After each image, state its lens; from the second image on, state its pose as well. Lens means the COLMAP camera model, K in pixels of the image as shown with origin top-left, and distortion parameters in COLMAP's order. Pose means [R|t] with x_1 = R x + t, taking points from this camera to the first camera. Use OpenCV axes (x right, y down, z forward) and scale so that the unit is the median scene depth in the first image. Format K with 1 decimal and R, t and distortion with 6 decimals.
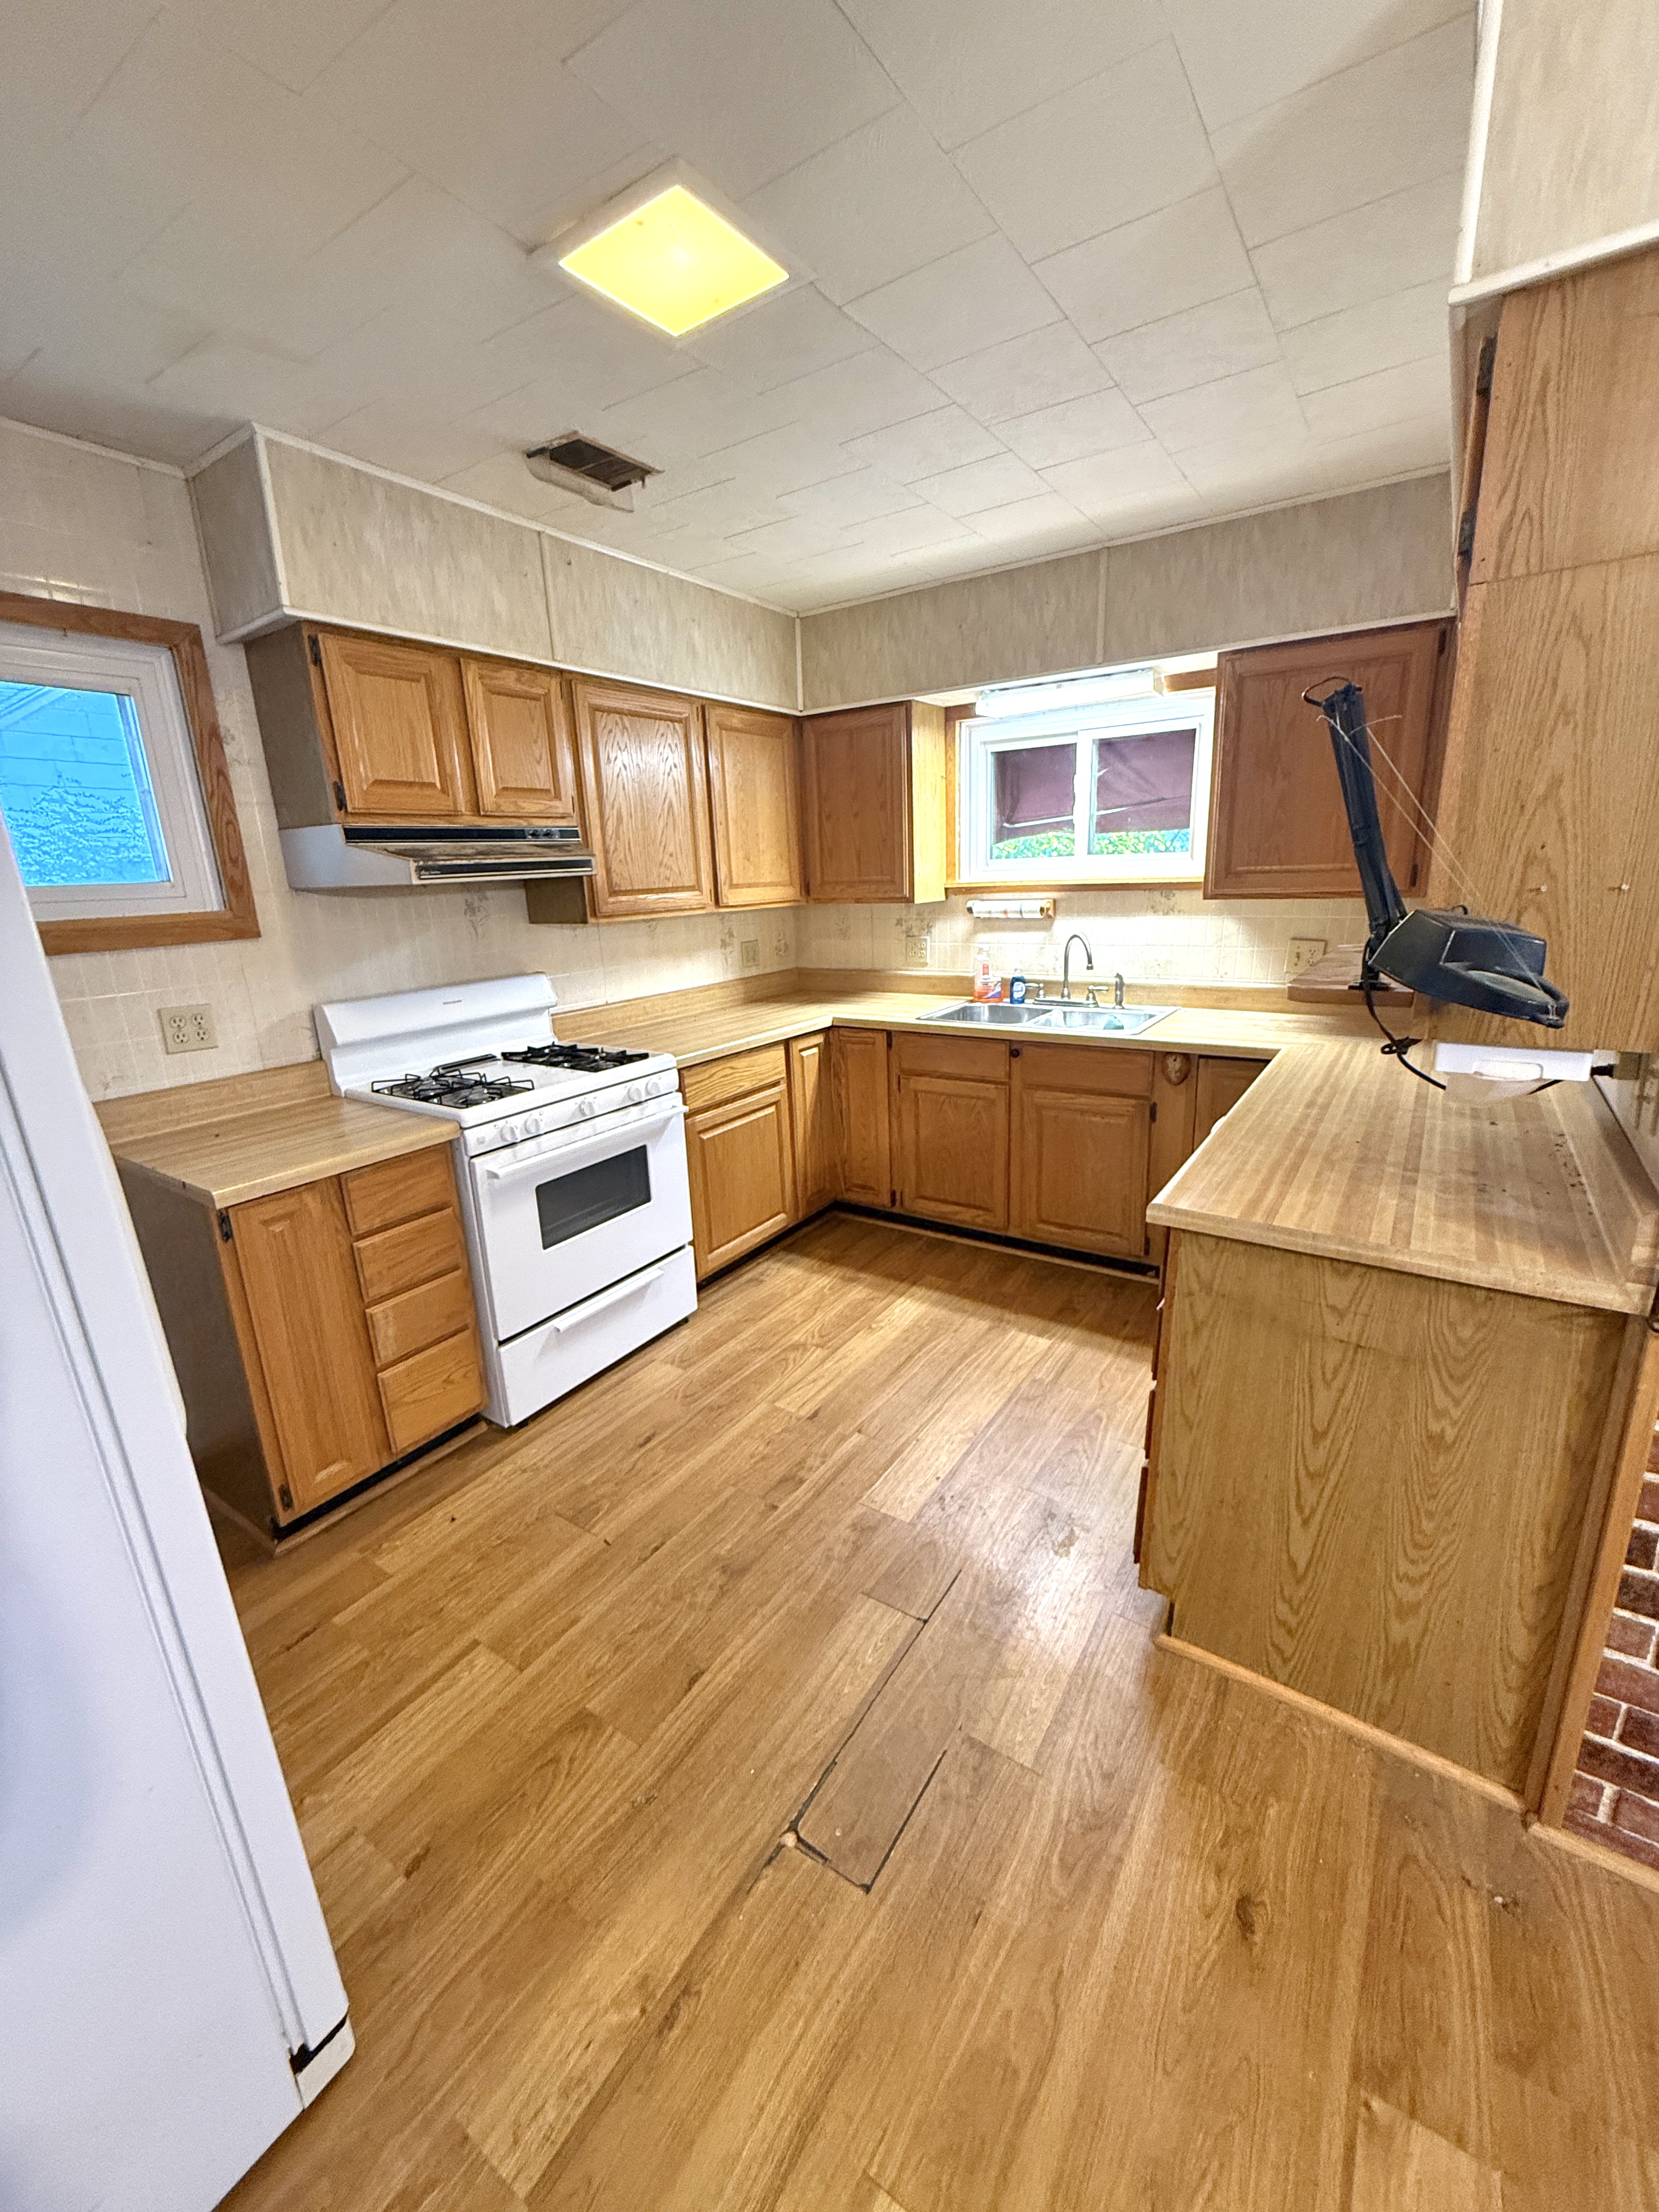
lens RADIAL K [[882.2, 0, 829.5], [0, 882.2, 1103.1], [0, 0, 1]] dist [-0.001534, 0.000496]
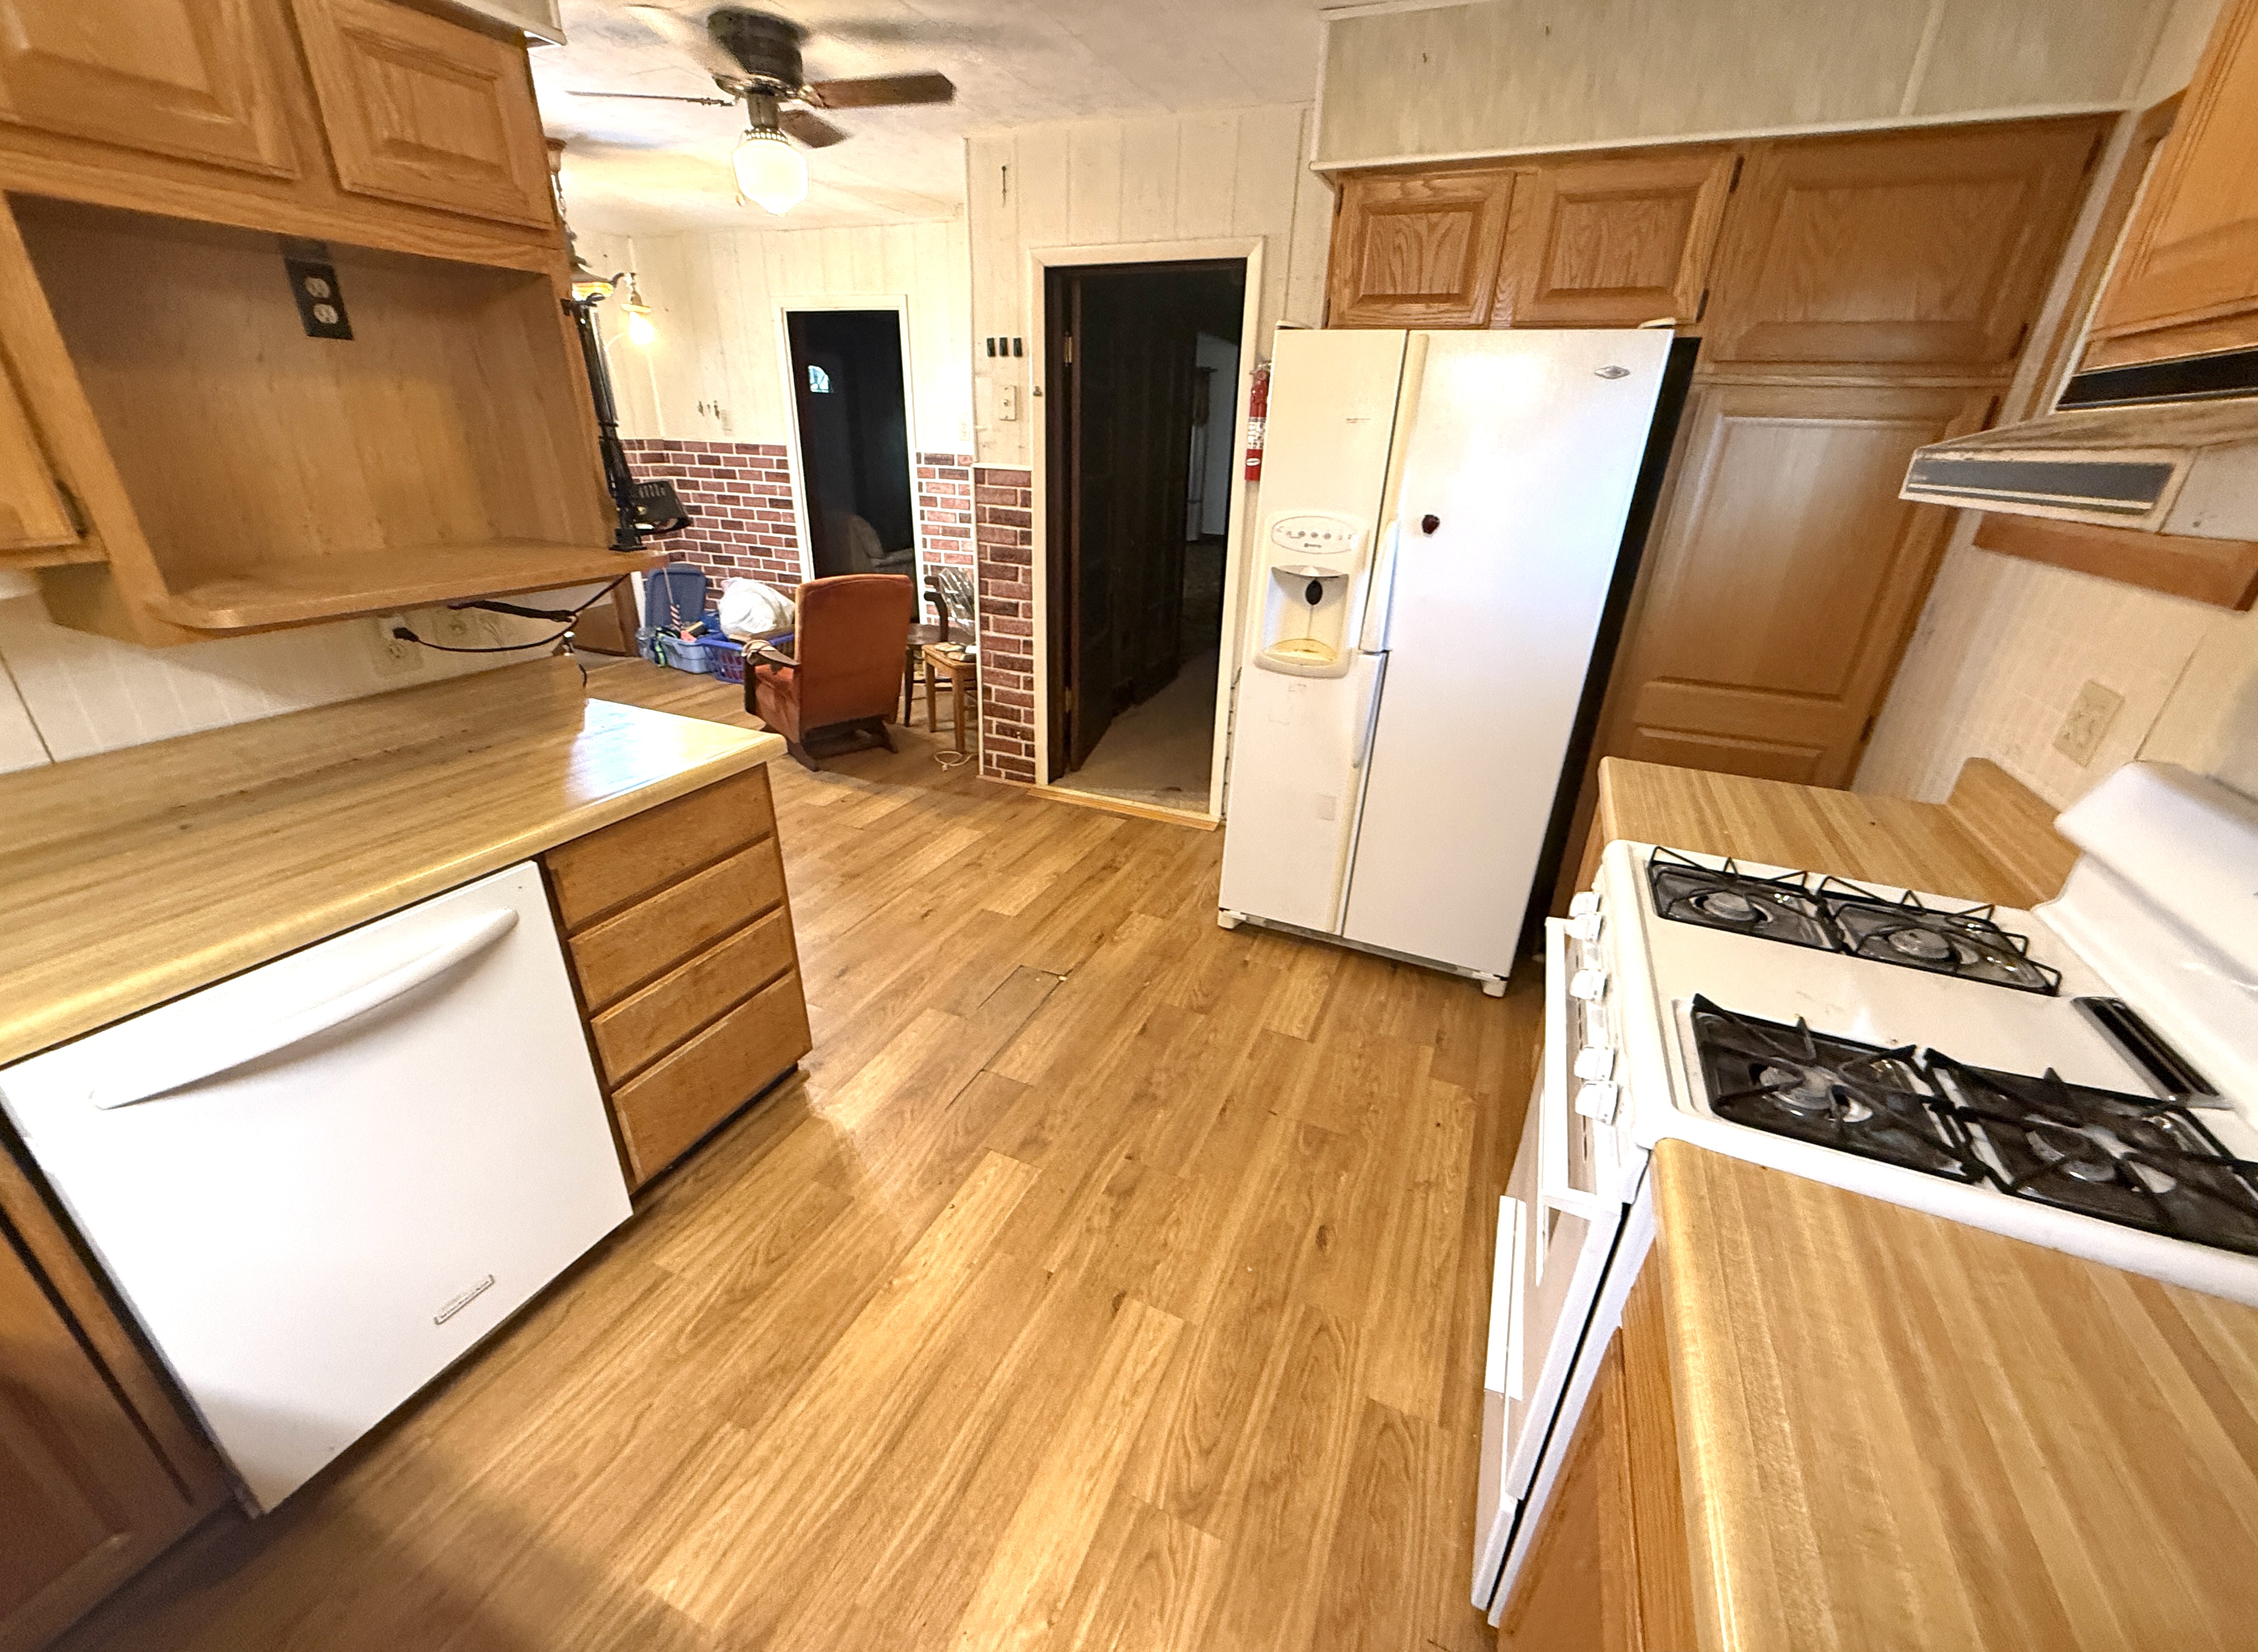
lens RADIAL K [[900.6, 0, 1113.5], [0, 900.6, 843.7], [0, 0, 1]] dist [-0.001534, 0.000496]
pose [[-0.986631, 0.075093, -0.144635, 0.065960], [-0.036240, 0.764193, 0.643969, -0.405242], [0.158887, 0.640602, -0.751255, 1.416226]]
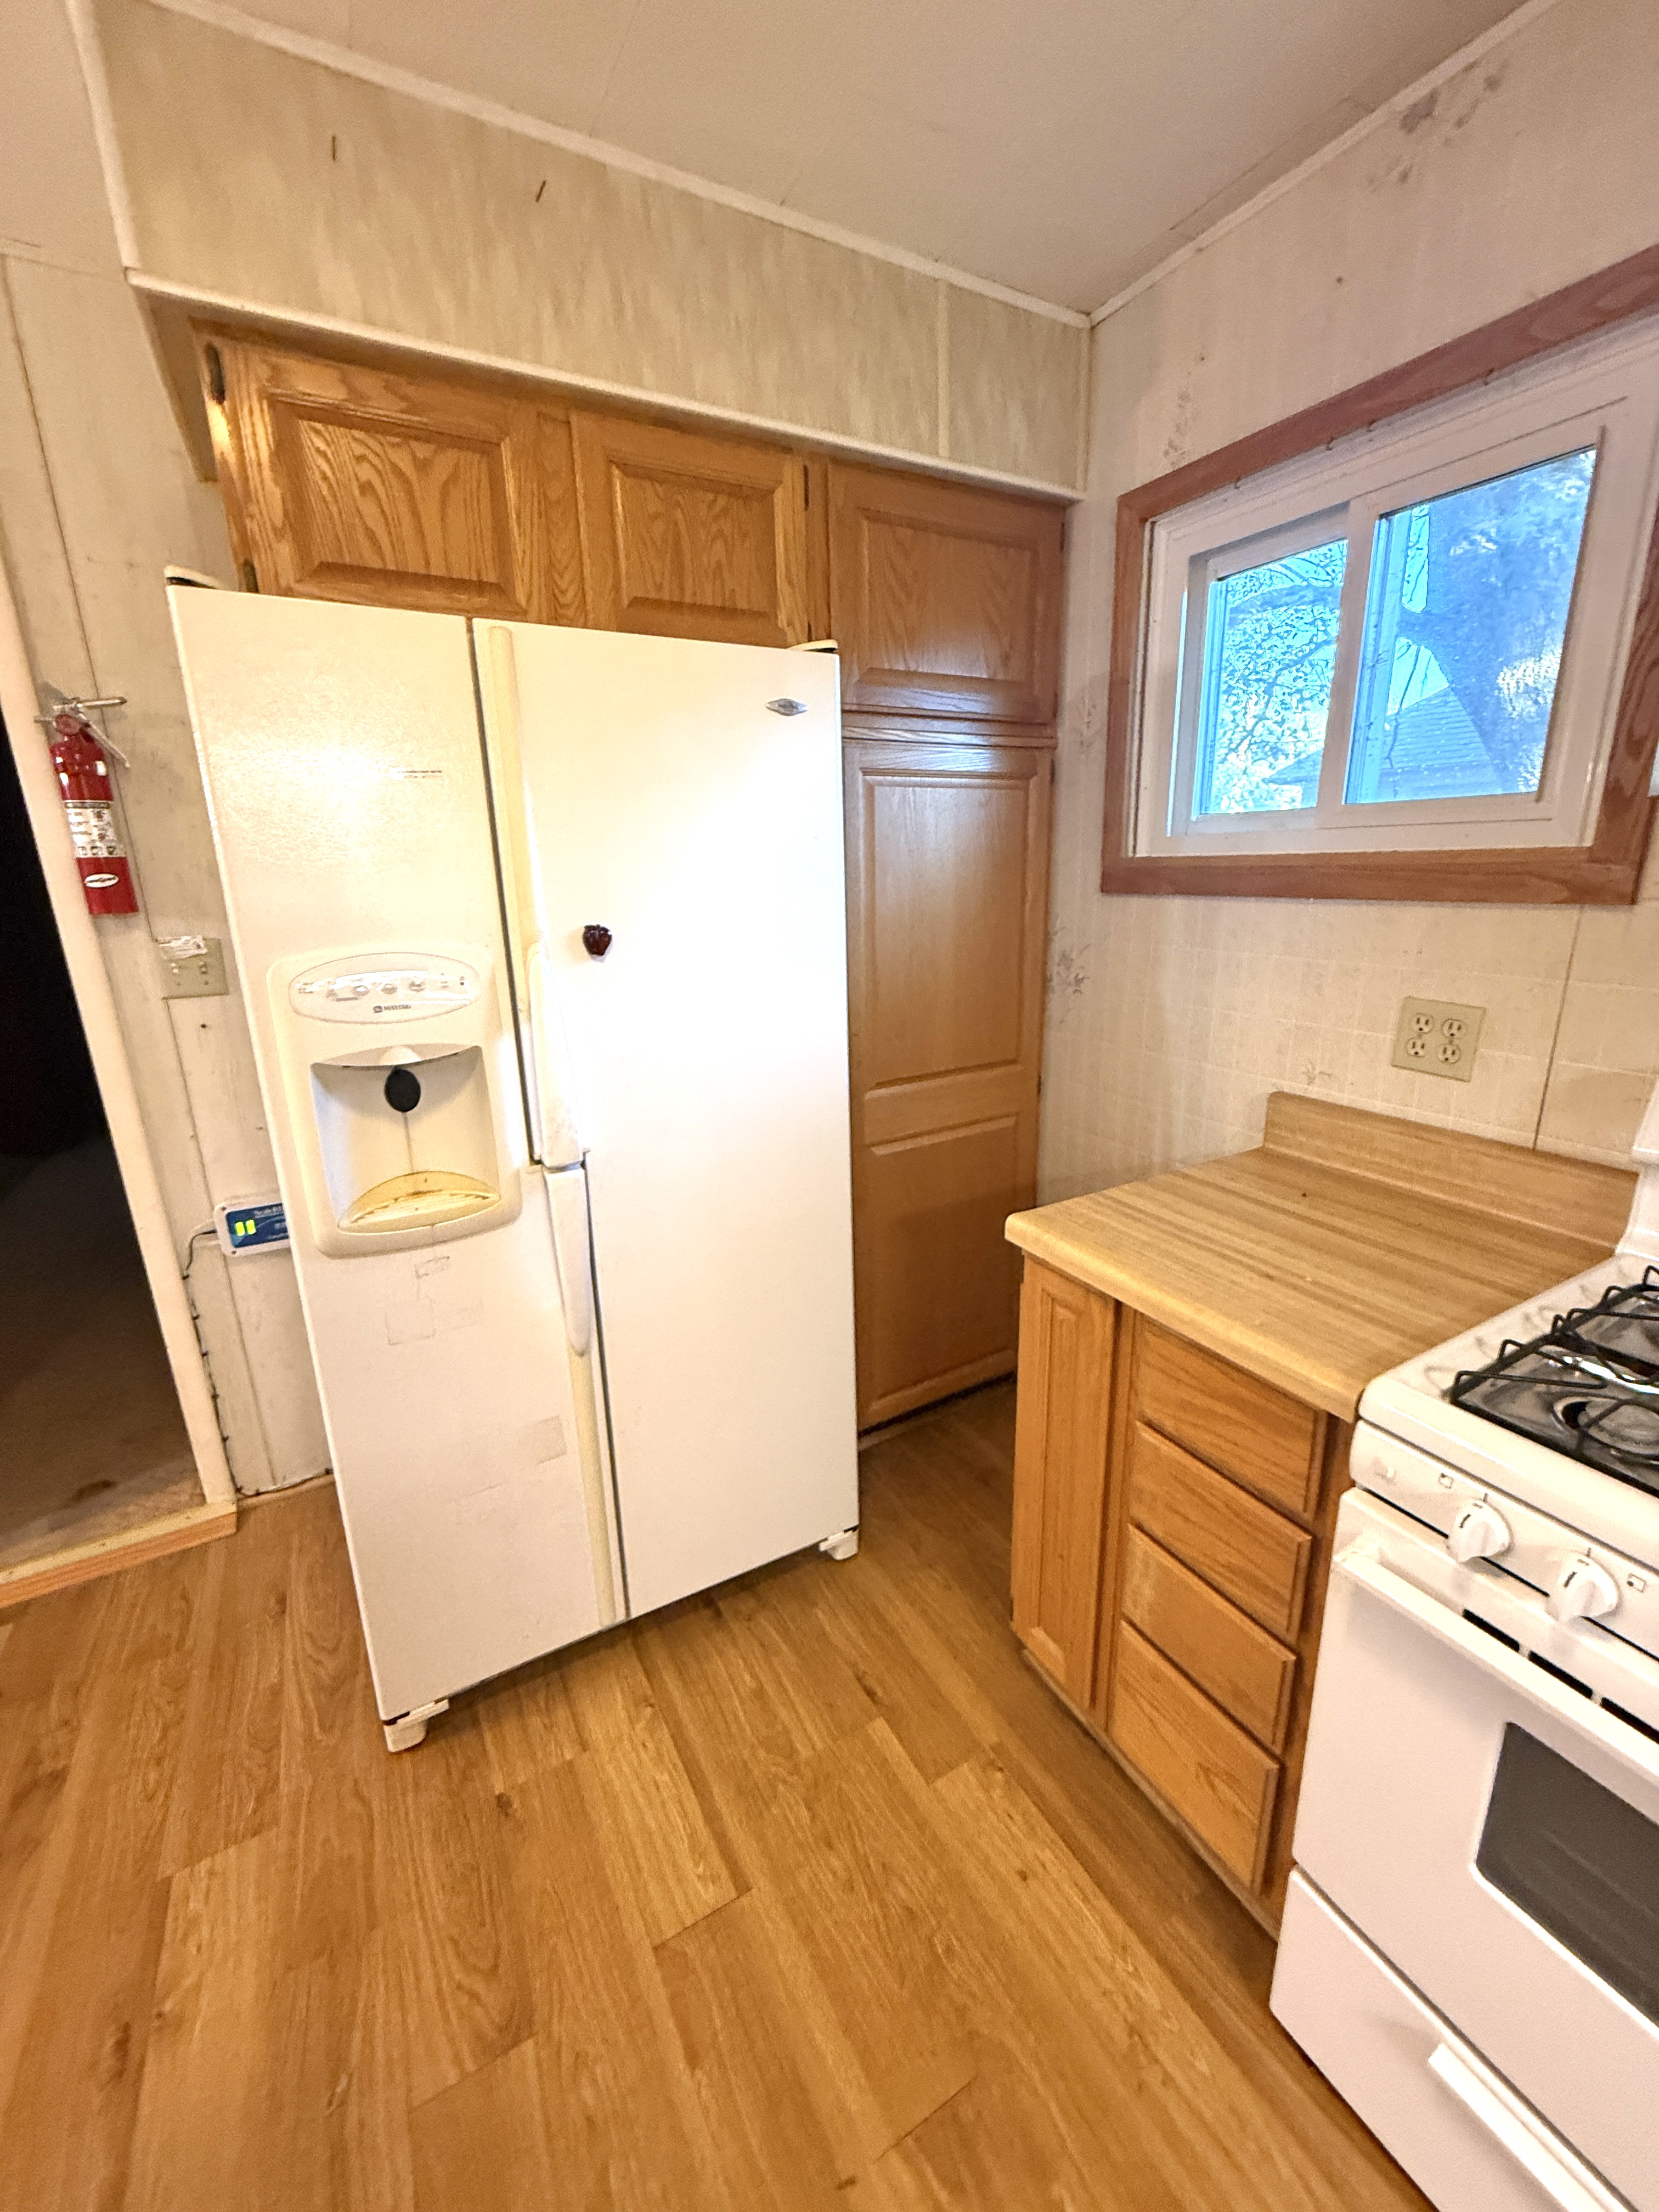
lens RADIAL K [[882.2, 0, 825.2], [0, 882.2, 1095.9], [0, 0, 1]] dist [-0.001534, 0.000496]
pose [[-0.450117, 0.276715, -0.849013, 0.000876], [-0.193060, 0.898132, 0.395078, -0.208450], [0.871850, 0.341741, -0.350842, 0.853484]]
